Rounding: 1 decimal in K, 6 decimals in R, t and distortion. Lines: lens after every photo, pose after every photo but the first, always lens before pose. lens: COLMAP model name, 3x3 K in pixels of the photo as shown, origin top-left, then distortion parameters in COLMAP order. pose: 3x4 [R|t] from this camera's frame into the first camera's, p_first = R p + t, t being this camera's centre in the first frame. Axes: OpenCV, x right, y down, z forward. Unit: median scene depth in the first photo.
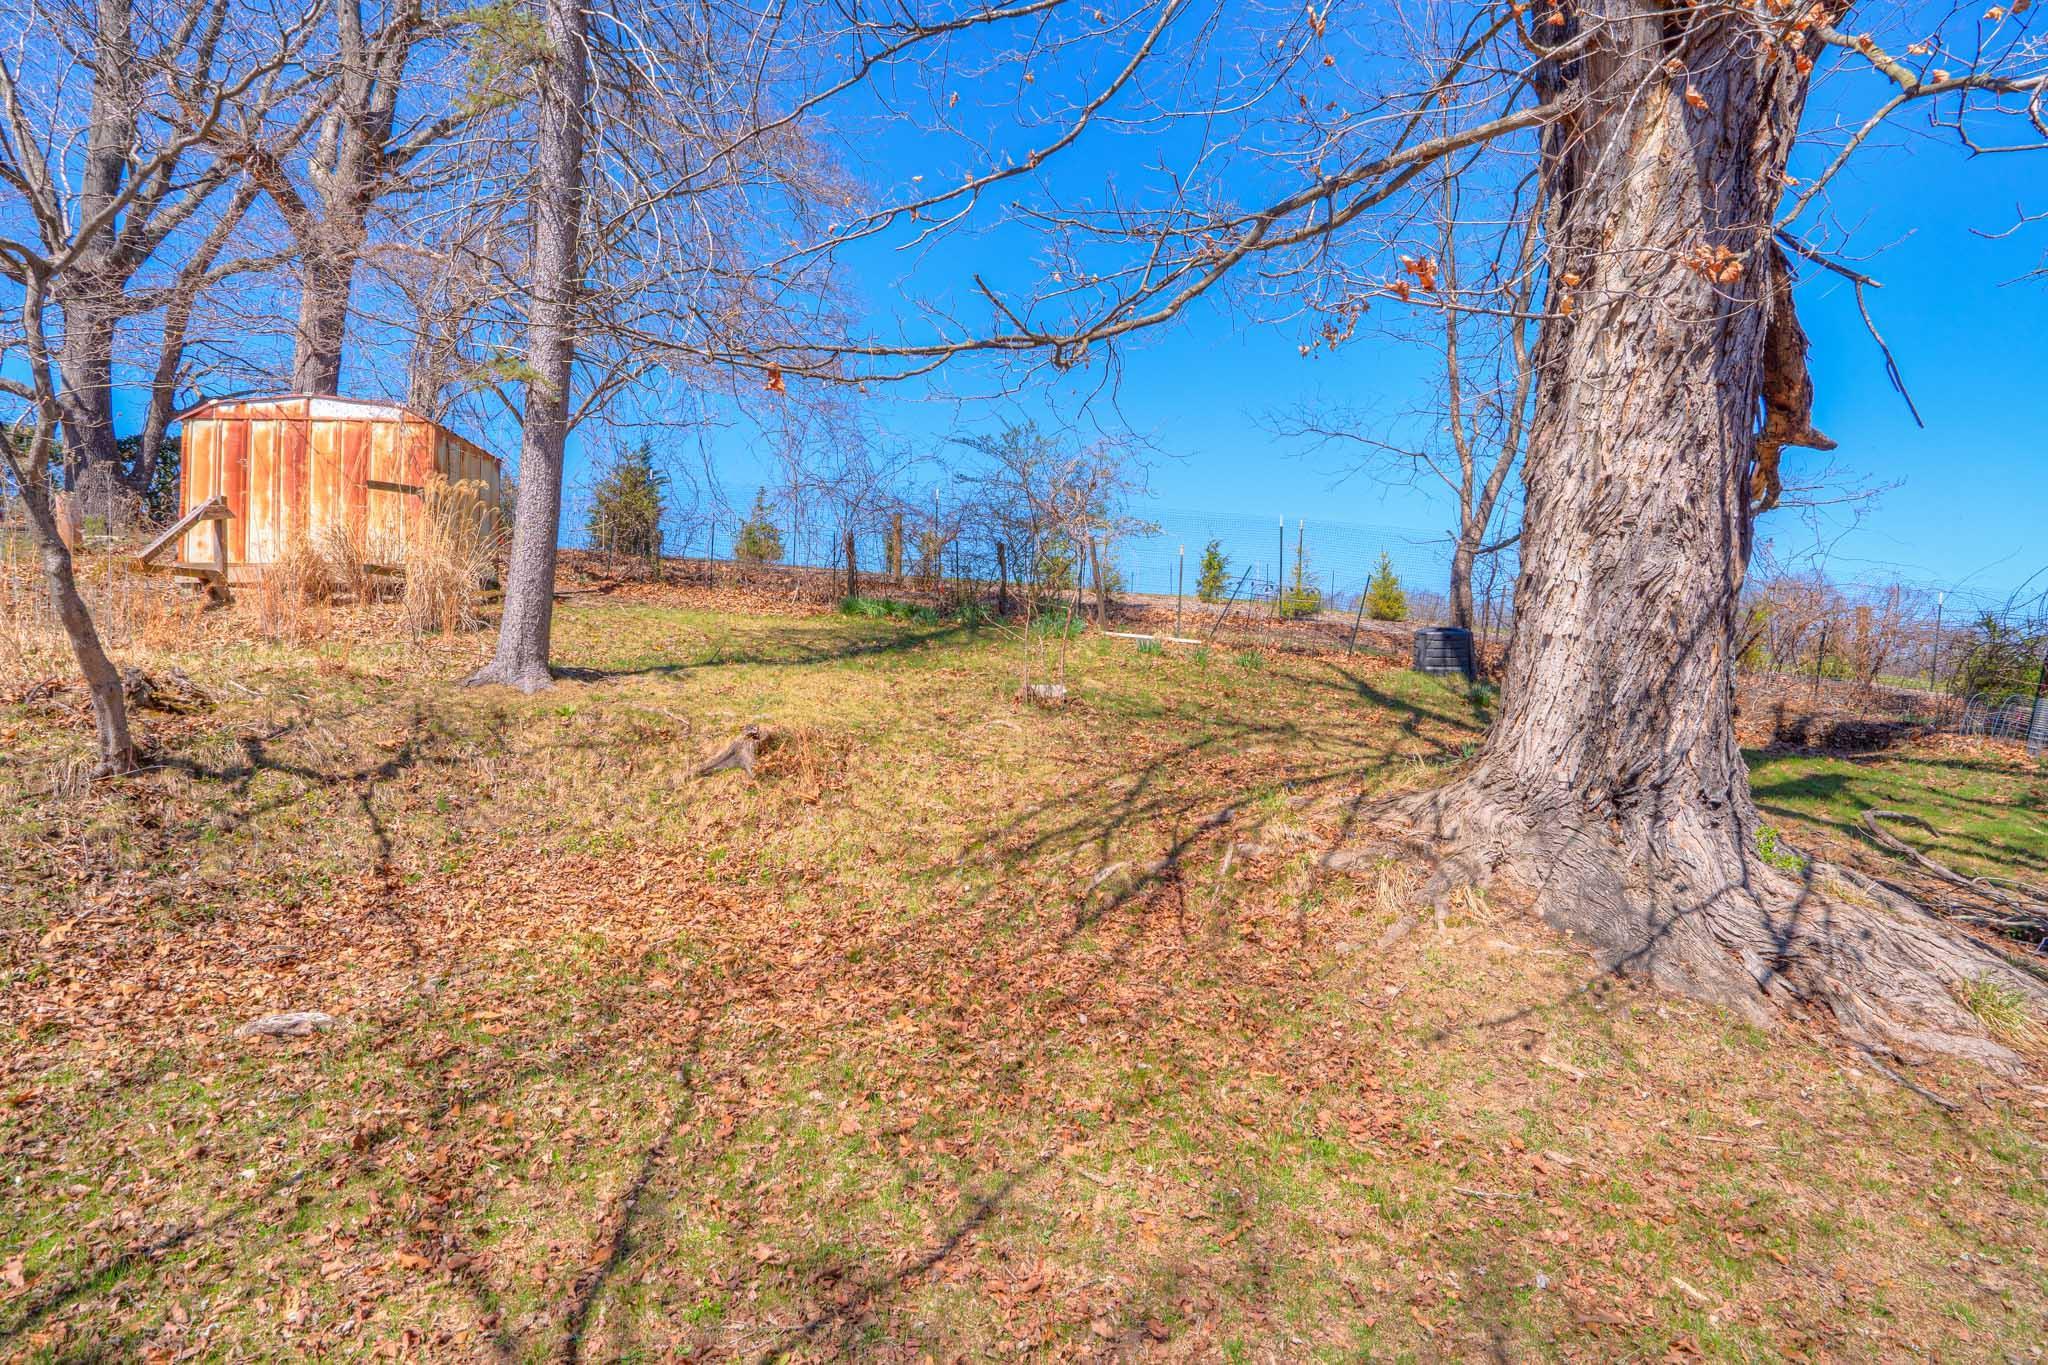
lens RADIAL K [[977.3, 0, 1022.9], [0, 977.3, 710.1], [0, 0, 1]] dist [-0.050144, 0.014496]
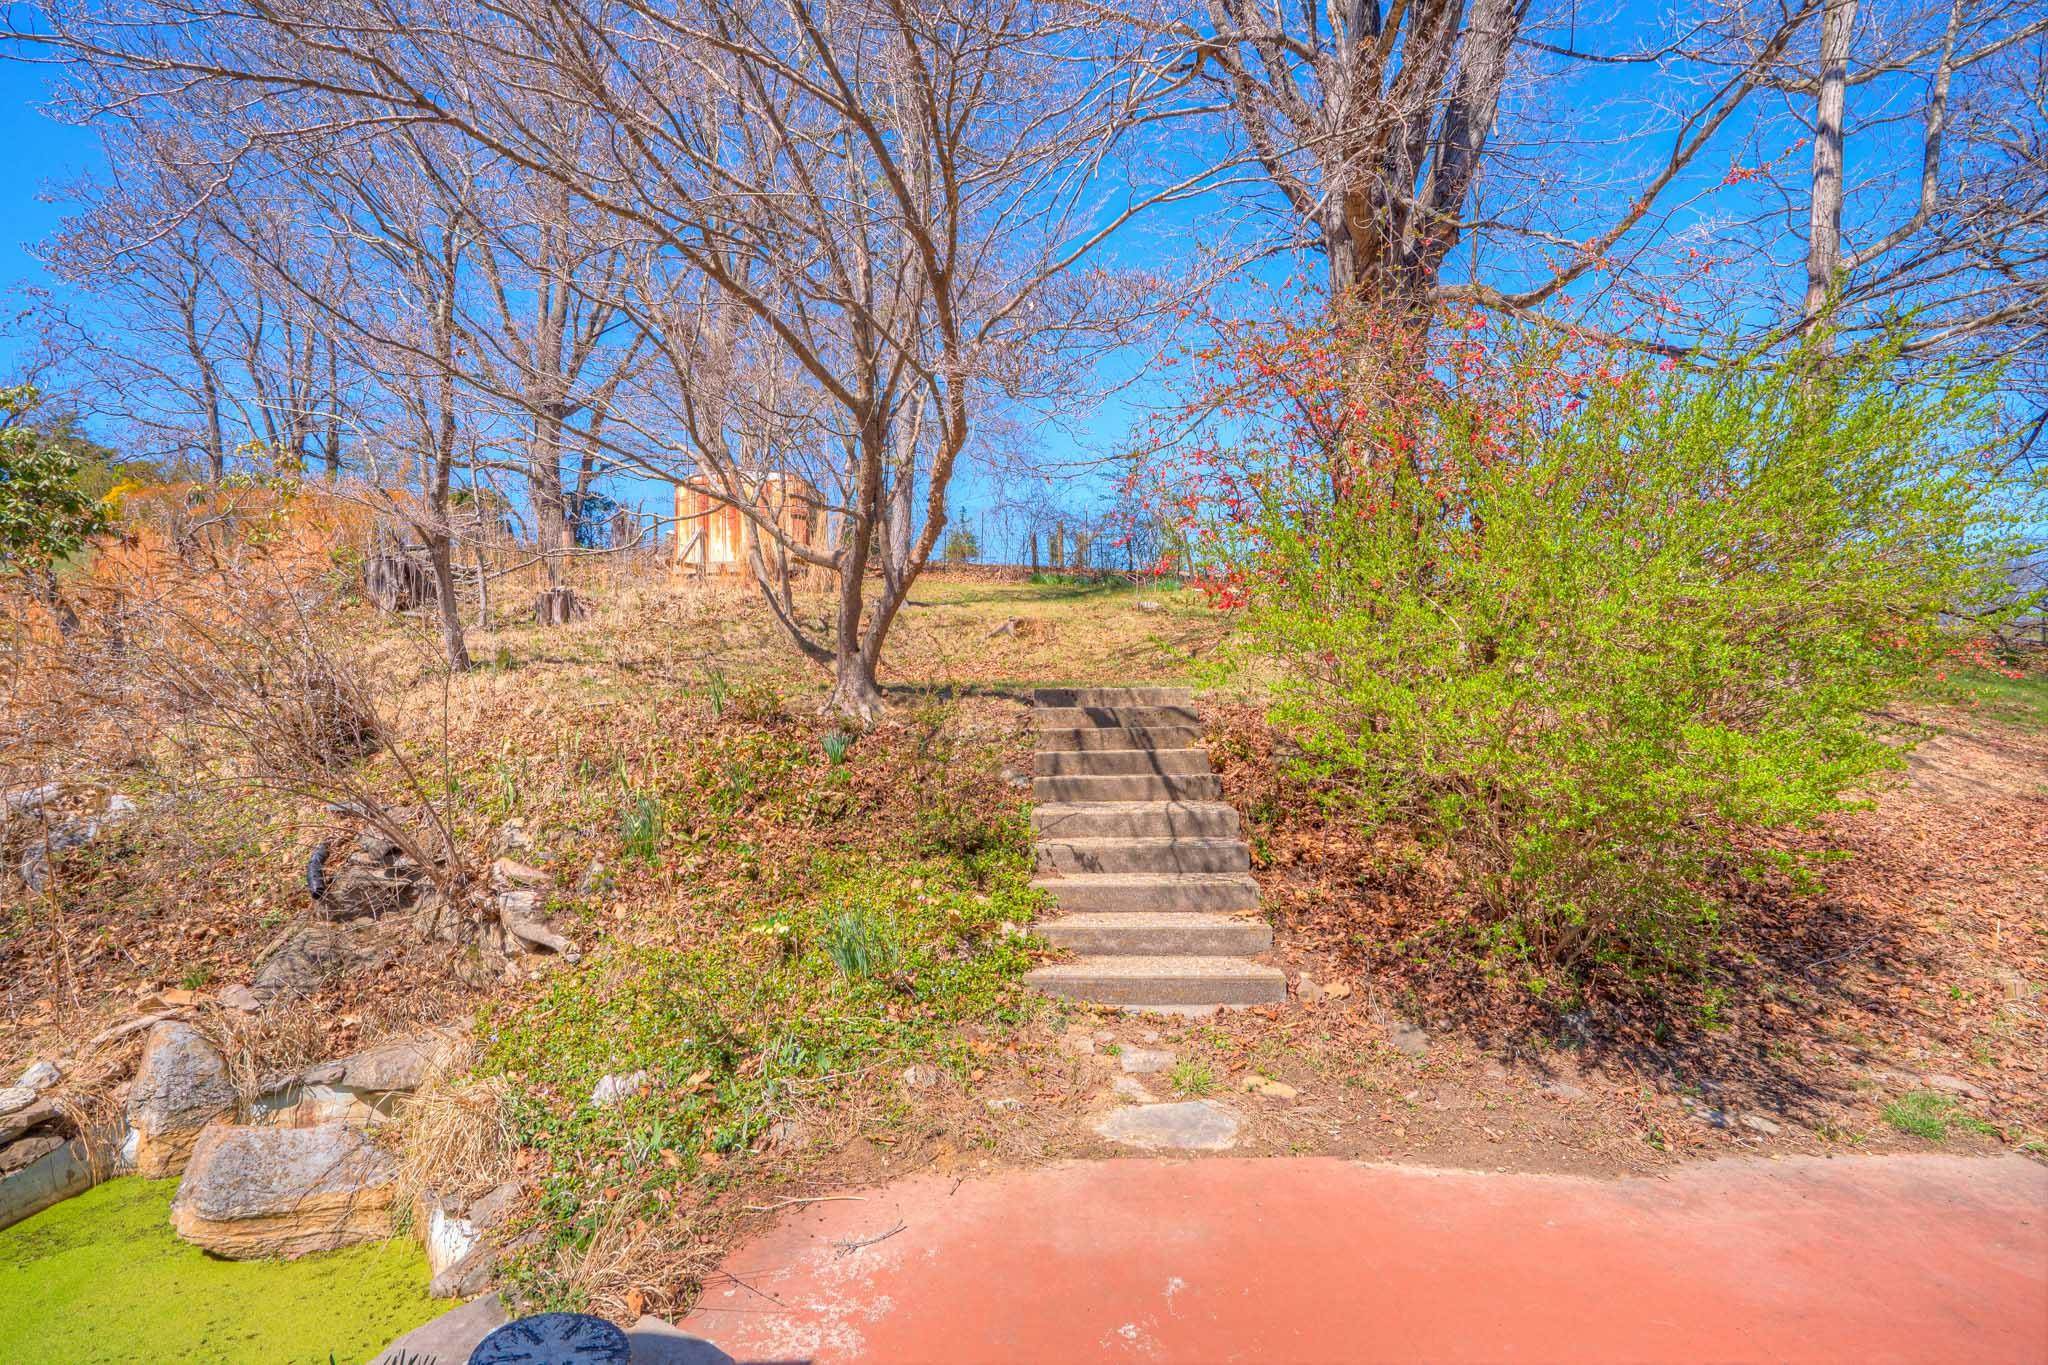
lens RADIAL K [[977.3, 0, 1022.9], [0, 977.3, 710.1], [0, 0, 1]] dist [-0.050144, 0.014496]
pose [[0.989227, -0.015703, -0.145543, 0.035170], [0.013934, 0.999816, -0.013166, 0.134283], [0.145723, 0.010997, 0.989264, -0.619138]]
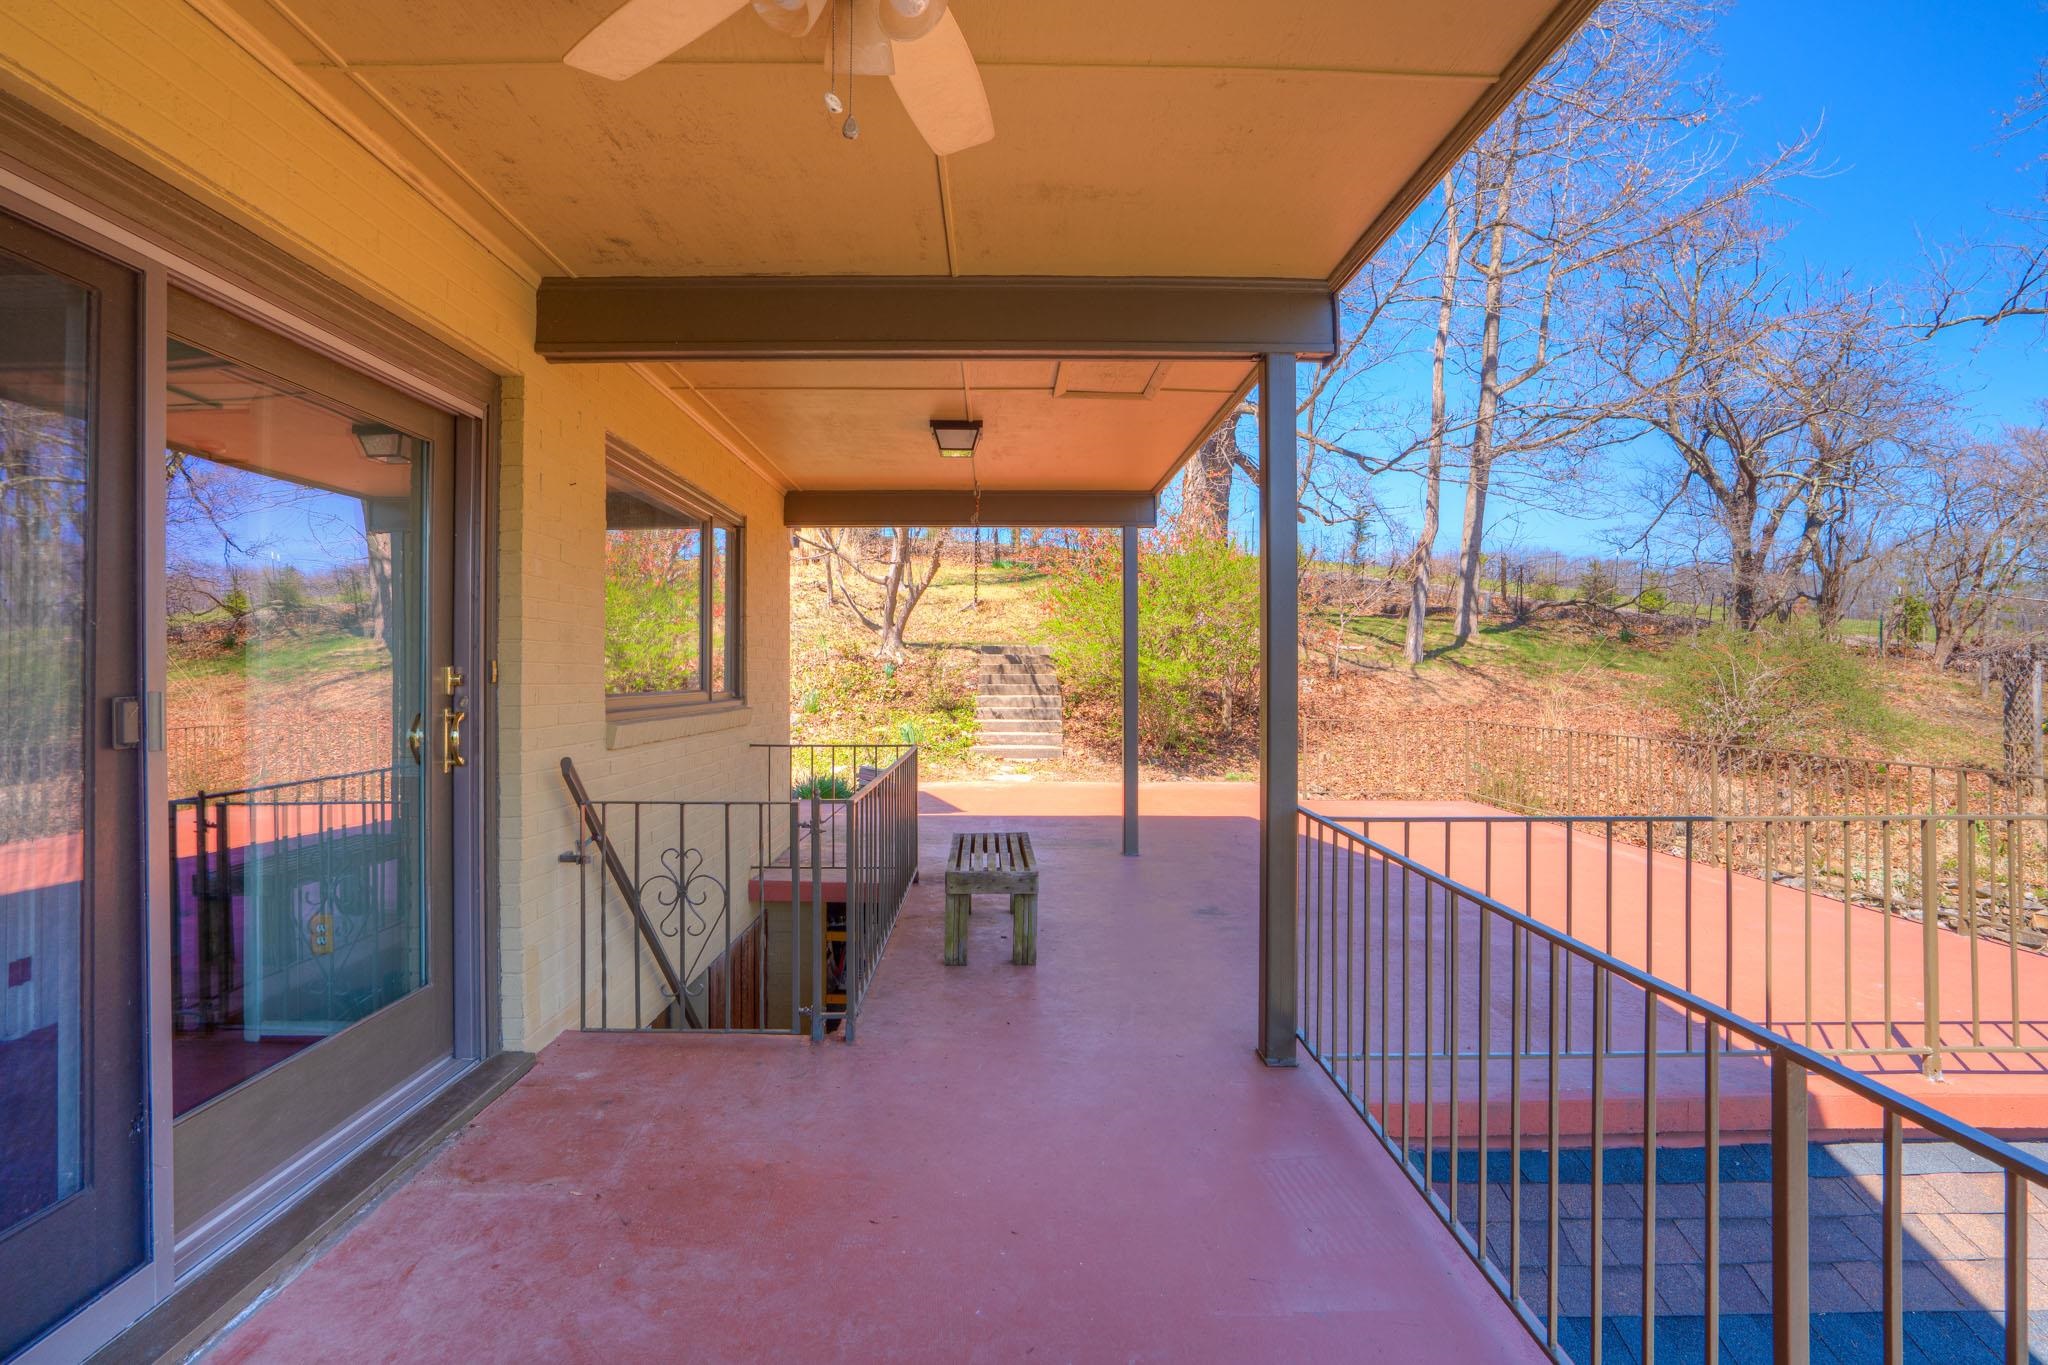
lens RADIAL K [[1051.9, 0, 1023.3], [0, 1051.9, 662.6], [0, 0, 1]] dist [-0.033325, 0.000332]
pose [[0.992573, -0.000610, -0.121651, 0.166443], [-0.001948, 0.999780, -0.020906, 0.162124], [0.121637, 0.020988, 0.992353, -1.321602]]
